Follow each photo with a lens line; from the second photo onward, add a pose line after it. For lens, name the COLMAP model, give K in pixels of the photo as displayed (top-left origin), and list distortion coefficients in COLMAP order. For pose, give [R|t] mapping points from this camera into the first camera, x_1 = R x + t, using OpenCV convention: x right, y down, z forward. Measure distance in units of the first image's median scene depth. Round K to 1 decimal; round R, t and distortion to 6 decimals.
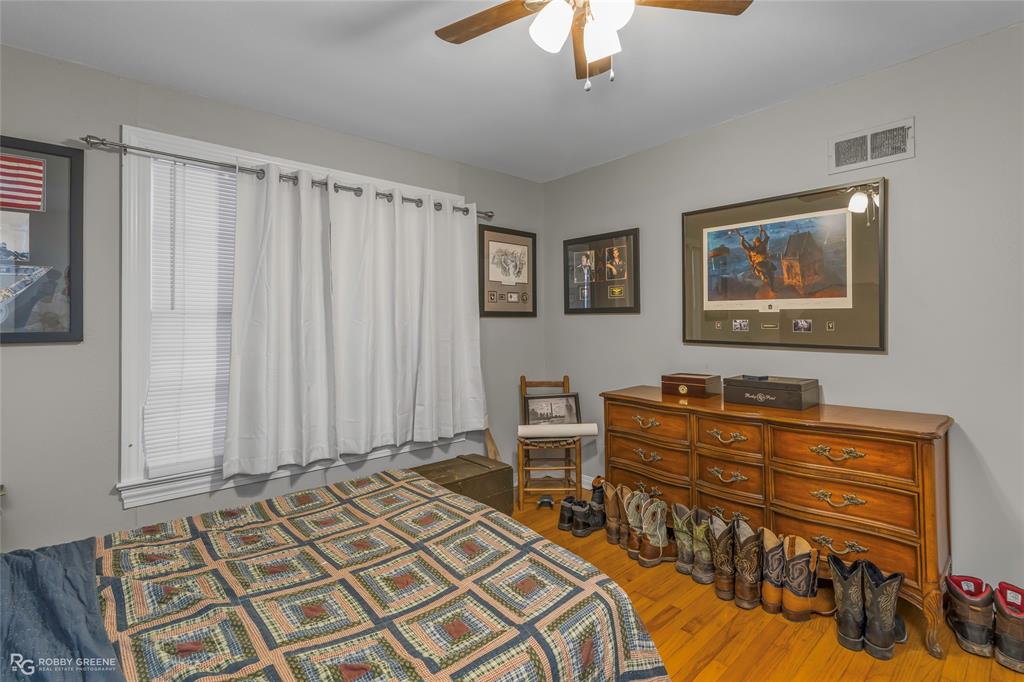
lens RADIAL K [[466.7, 0, 515.1], [0, 466.7, 319.7], [0, 0, 1]] dist [-0.004837, 0.000964]
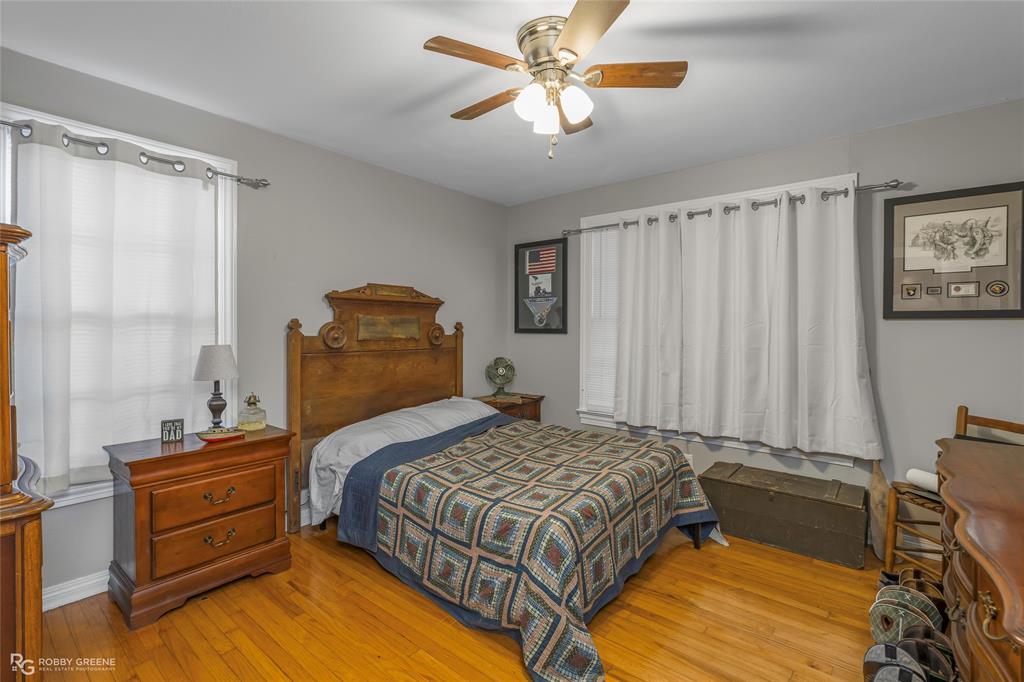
lens RADIAL K [[466.7, 0, 513.4], [0, 466.7, 333.1], [0, 0, 1]] dist [-0.004837, 0.000964]
pose [[0.164703, 0.025500, -0.986014, 0.930524], [0.003868, 0.999641, 0.026499, -0.008287], [0.986336, -0.008178, 0.164545, 0.407453]]
